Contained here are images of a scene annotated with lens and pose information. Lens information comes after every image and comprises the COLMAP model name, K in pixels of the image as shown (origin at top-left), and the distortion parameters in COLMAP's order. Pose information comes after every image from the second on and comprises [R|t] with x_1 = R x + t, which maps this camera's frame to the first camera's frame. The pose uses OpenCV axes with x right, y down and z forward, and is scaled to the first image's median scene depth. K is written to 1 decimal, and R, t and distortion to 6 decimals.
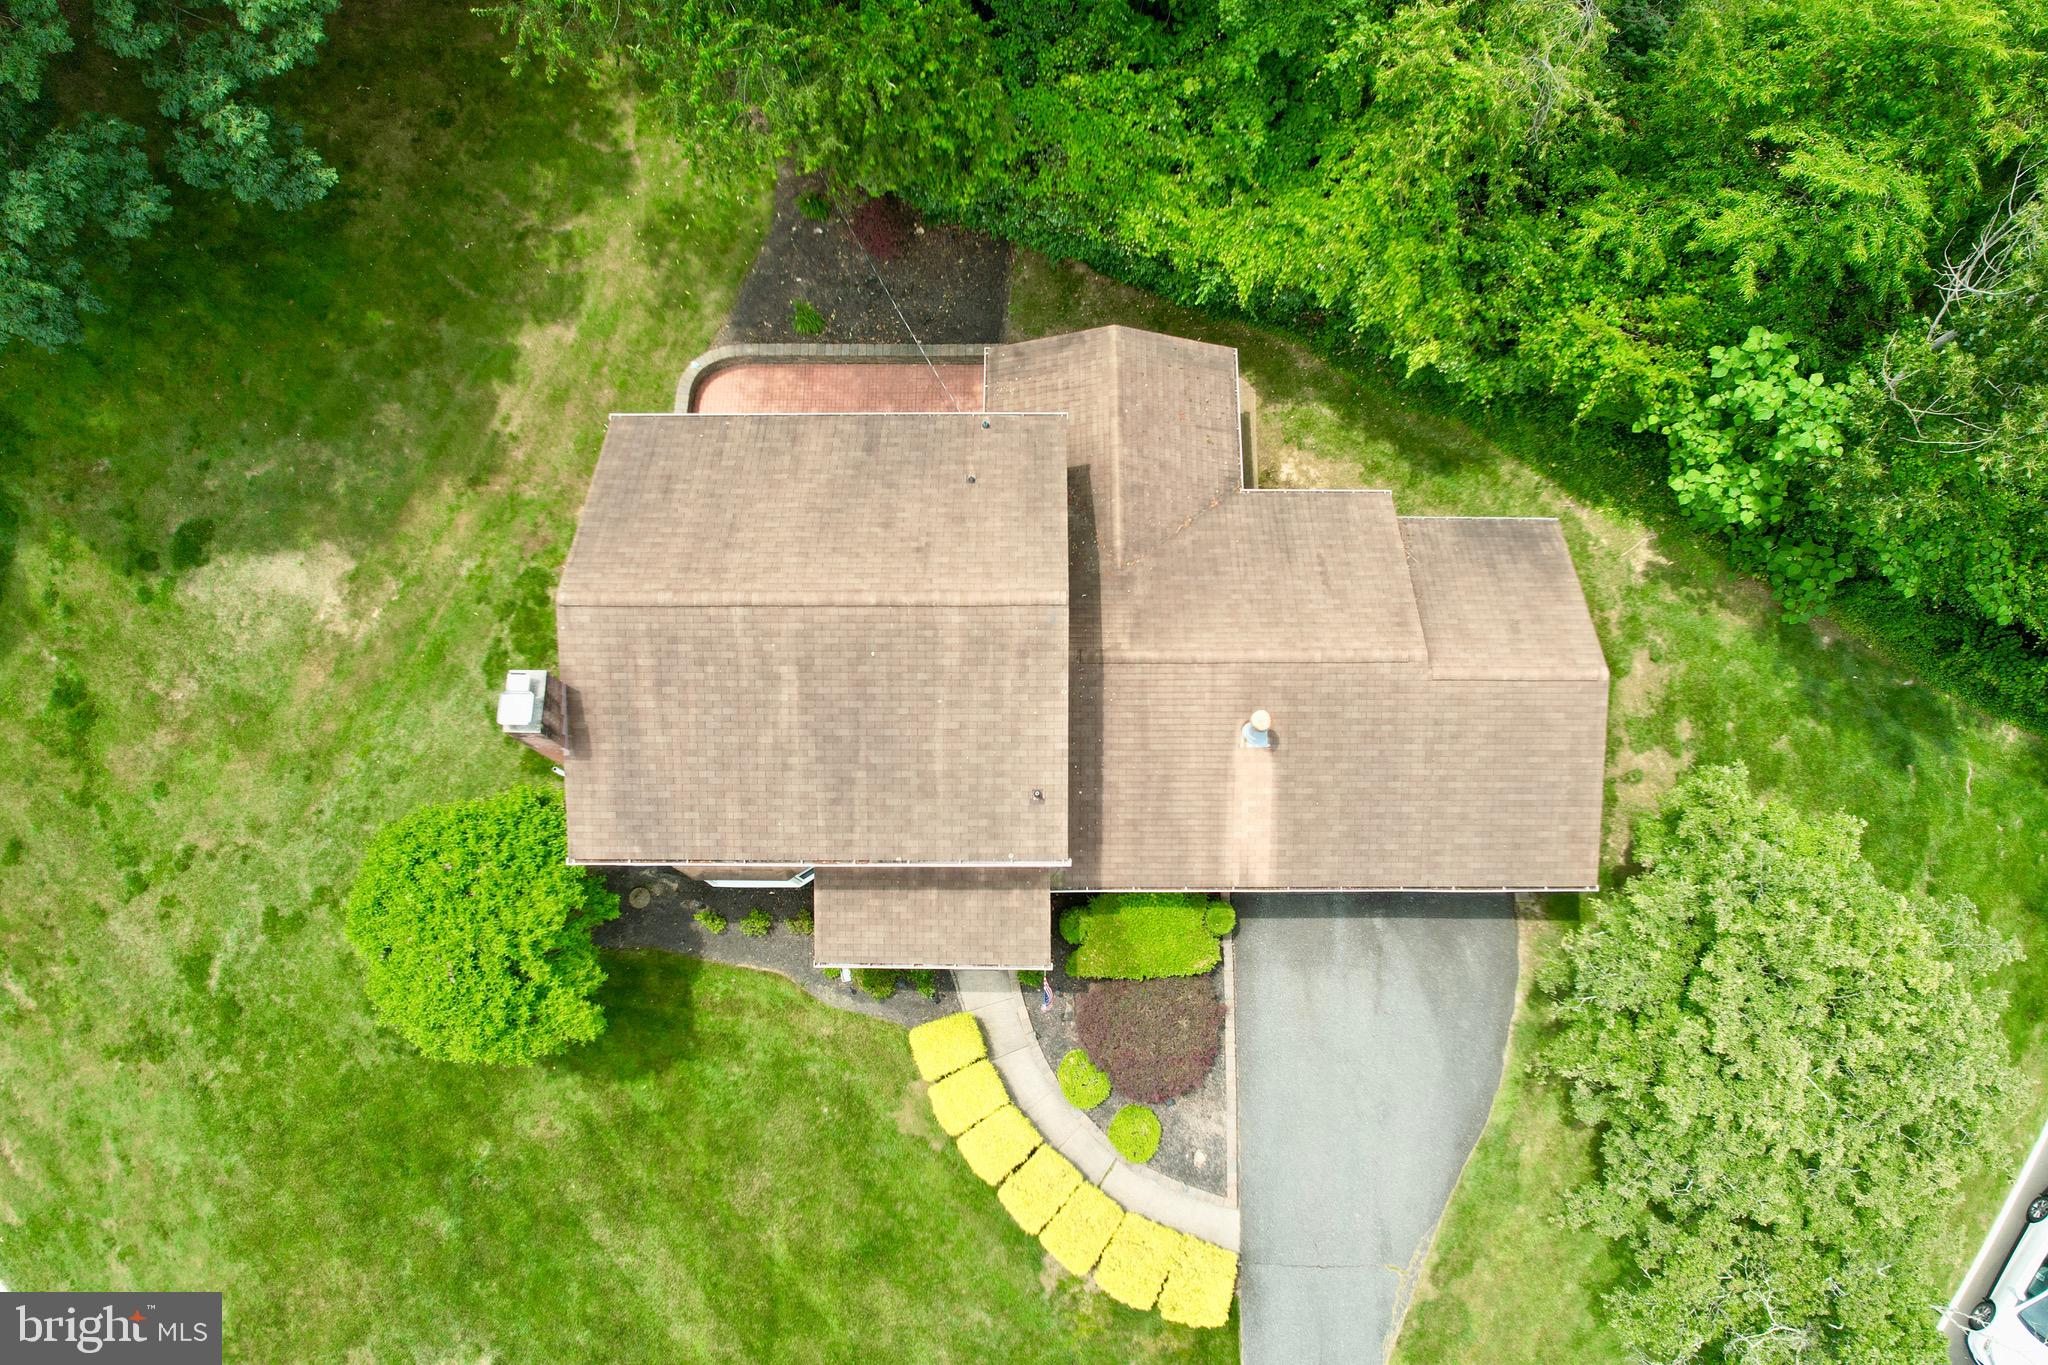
lens RADIAL K [[1301.9, 0, 1037.3], [0, 1301.9, 687.0], [0, 0, 1]] dist [-0.076712, 0.071968]
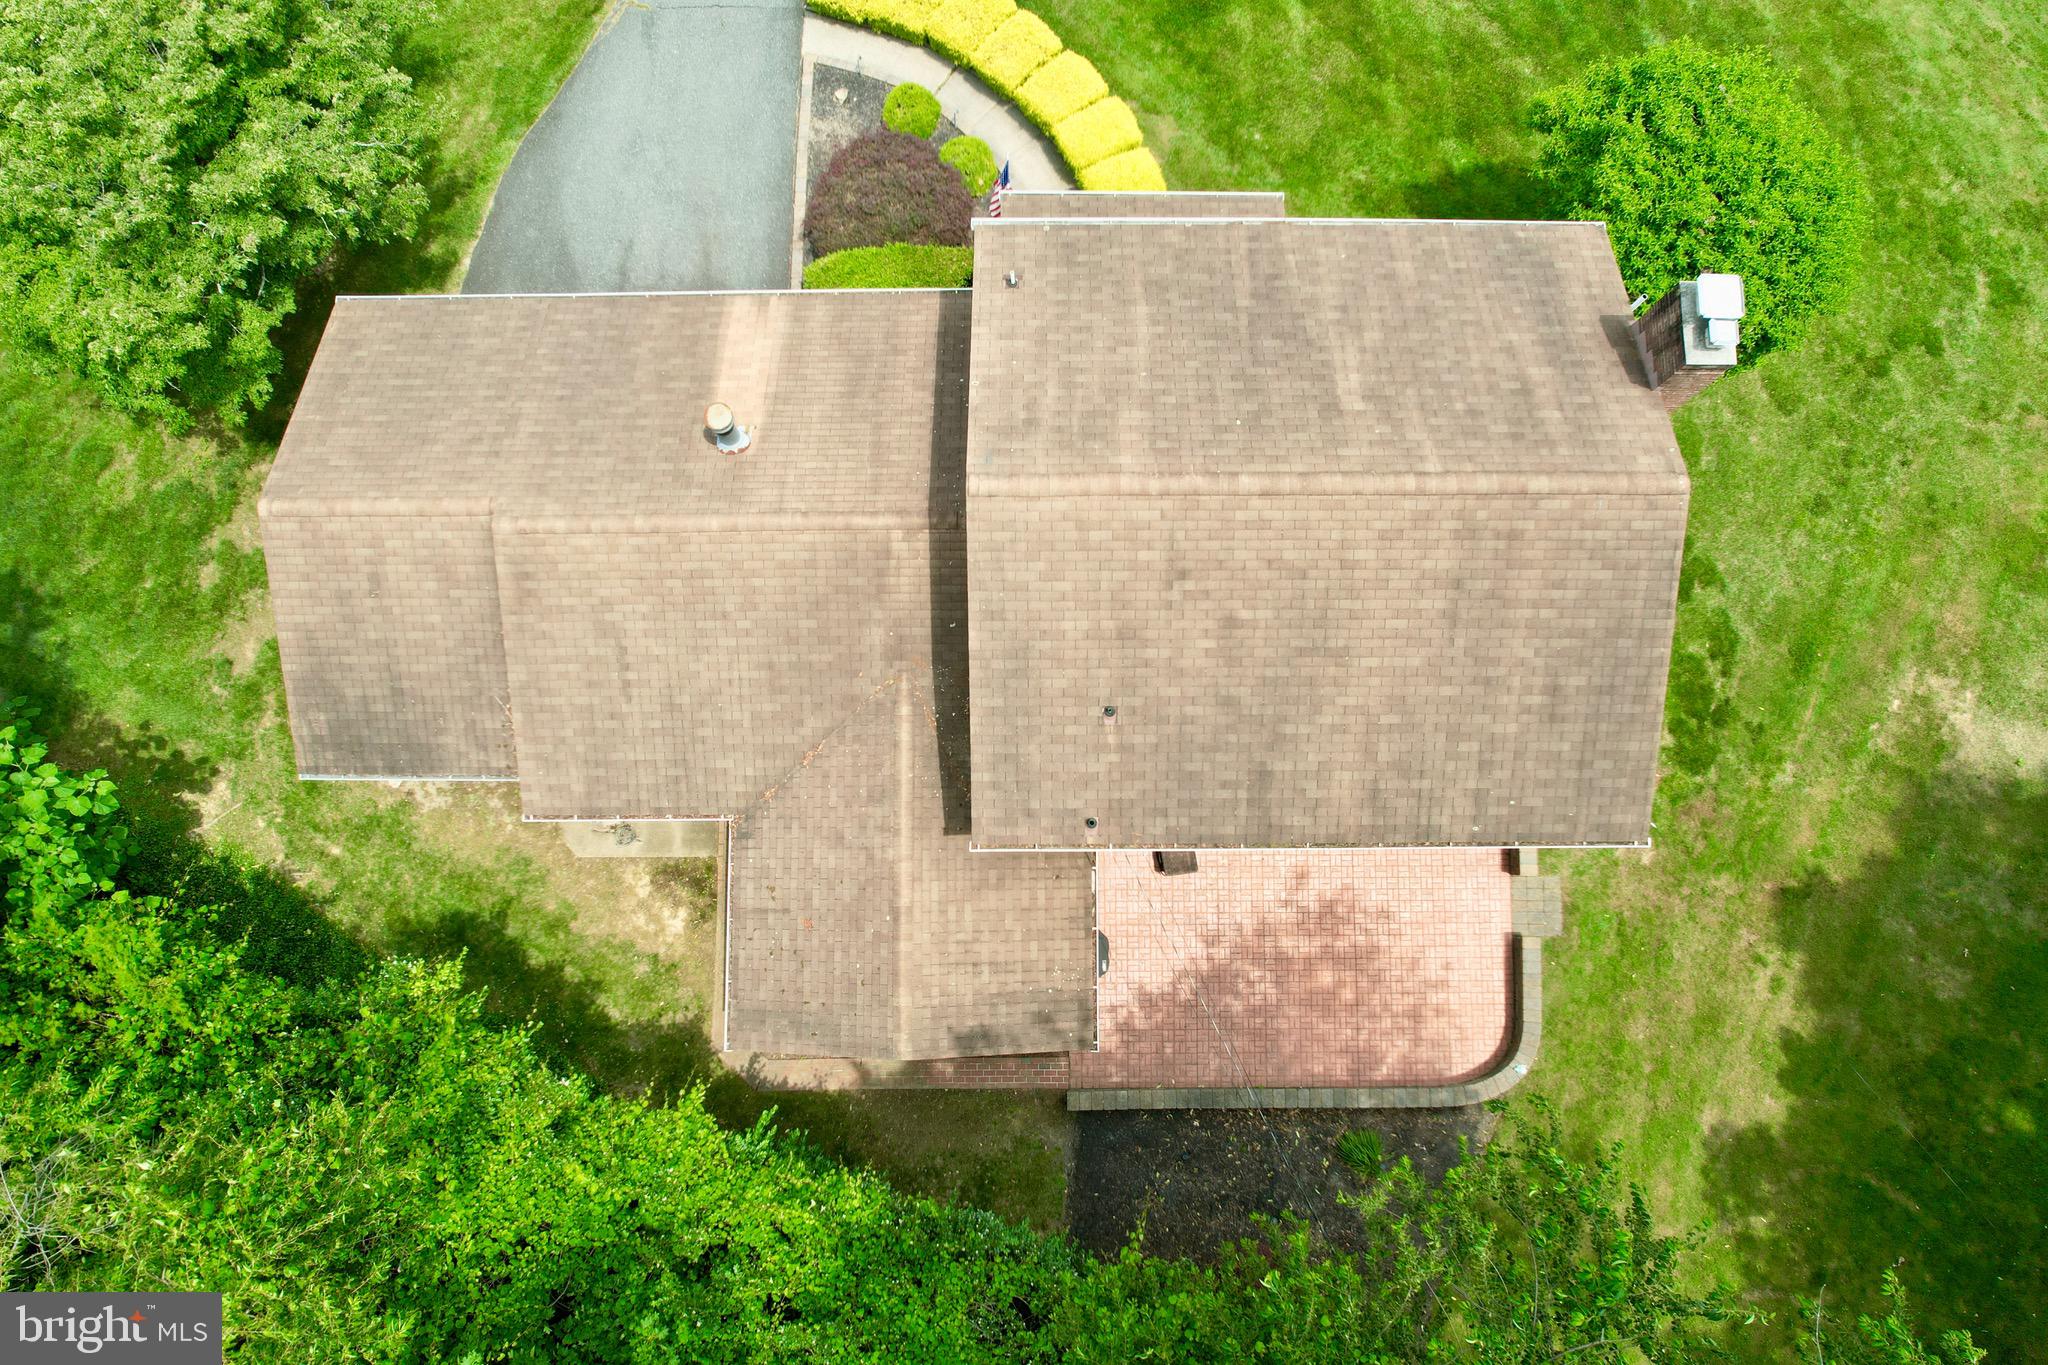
lens RADIAL K [[1296.6, 0, 1040.4], [0, 1296.6, 686.8], [0, 0, 1]] dist [-0.079326, 0.071929]
pose [[-0.999968, 0.006741, 0.004194, -0.015122], [-0.004601, -0.922578, 0.385783, -0.362944], [0.006470, 0.385752, 0.922580, 0.326428]]
